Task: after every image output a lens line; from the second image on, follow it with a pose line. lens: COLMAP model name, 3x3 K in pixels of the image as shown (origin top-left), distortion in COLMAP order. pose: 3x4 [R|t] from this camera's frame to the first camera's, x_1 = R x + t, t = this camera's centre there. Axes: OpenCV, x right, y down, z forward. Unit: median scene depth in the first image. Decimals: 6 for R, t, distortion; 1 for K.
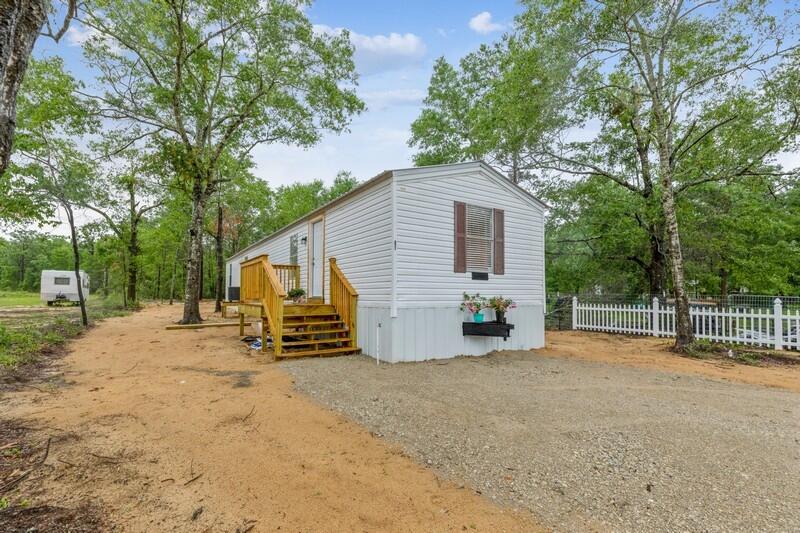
lens RADIAL K [[359.7, 0, 402.6], [0, 359.7, 277.3], [0, 0, 1]] dist [0.001786, -0.000355]
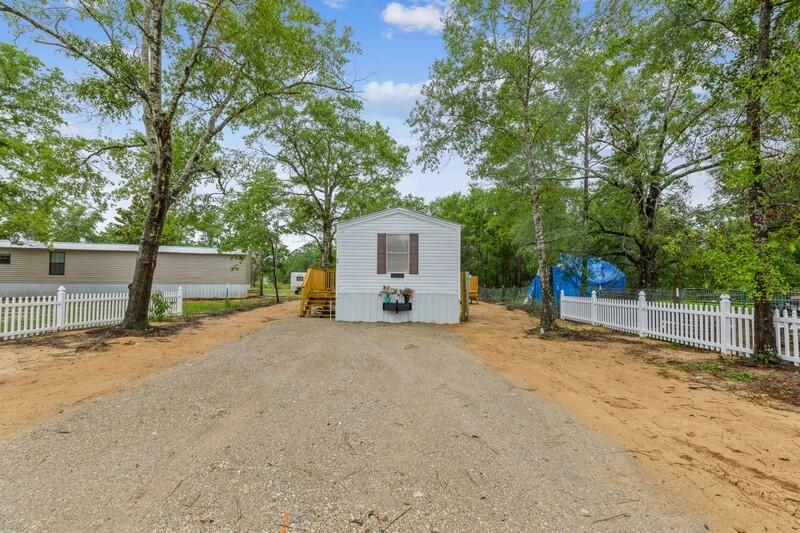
lens RADIAL K [[361.5, 0, 398.7], [0, 361.5, 267.0], [0, 0, 1]] dist [0.003315, -0.000047]
pose [[0.826853, -0.027077, -0.561766, 0.679876], [0.020057, 0.999625, -0.018661, -0.006803], [0.562060, 0.004163, 0.827086, -0.225404]]
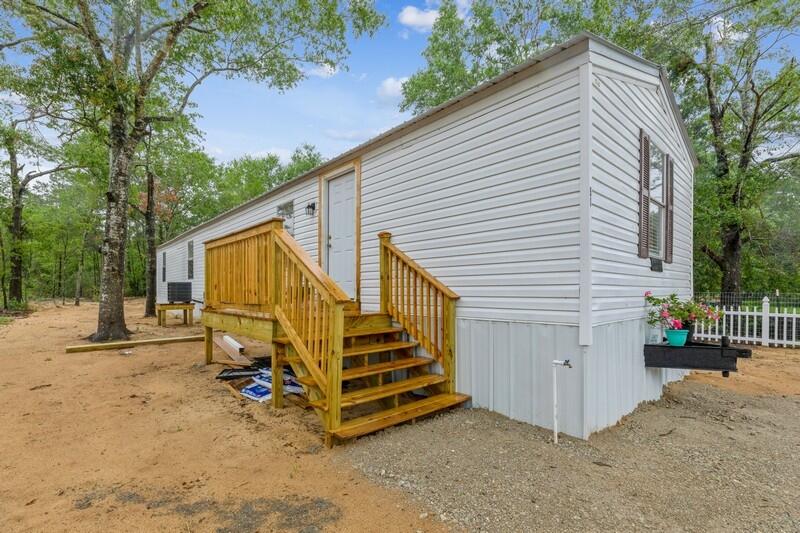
lens RADIAL K [[365.0, 0, 402.5], [0, 365.0, 286.0], [0, 0, 1]] dist [0.000475, 0.000286]
pose [[0.987985, 0.001303, 0.154545, -0.172149], [-0.006637, 0.999400, 0.034000, 0.008038], [-0.154408, -0.034617, 0.987401, 0.274896]]
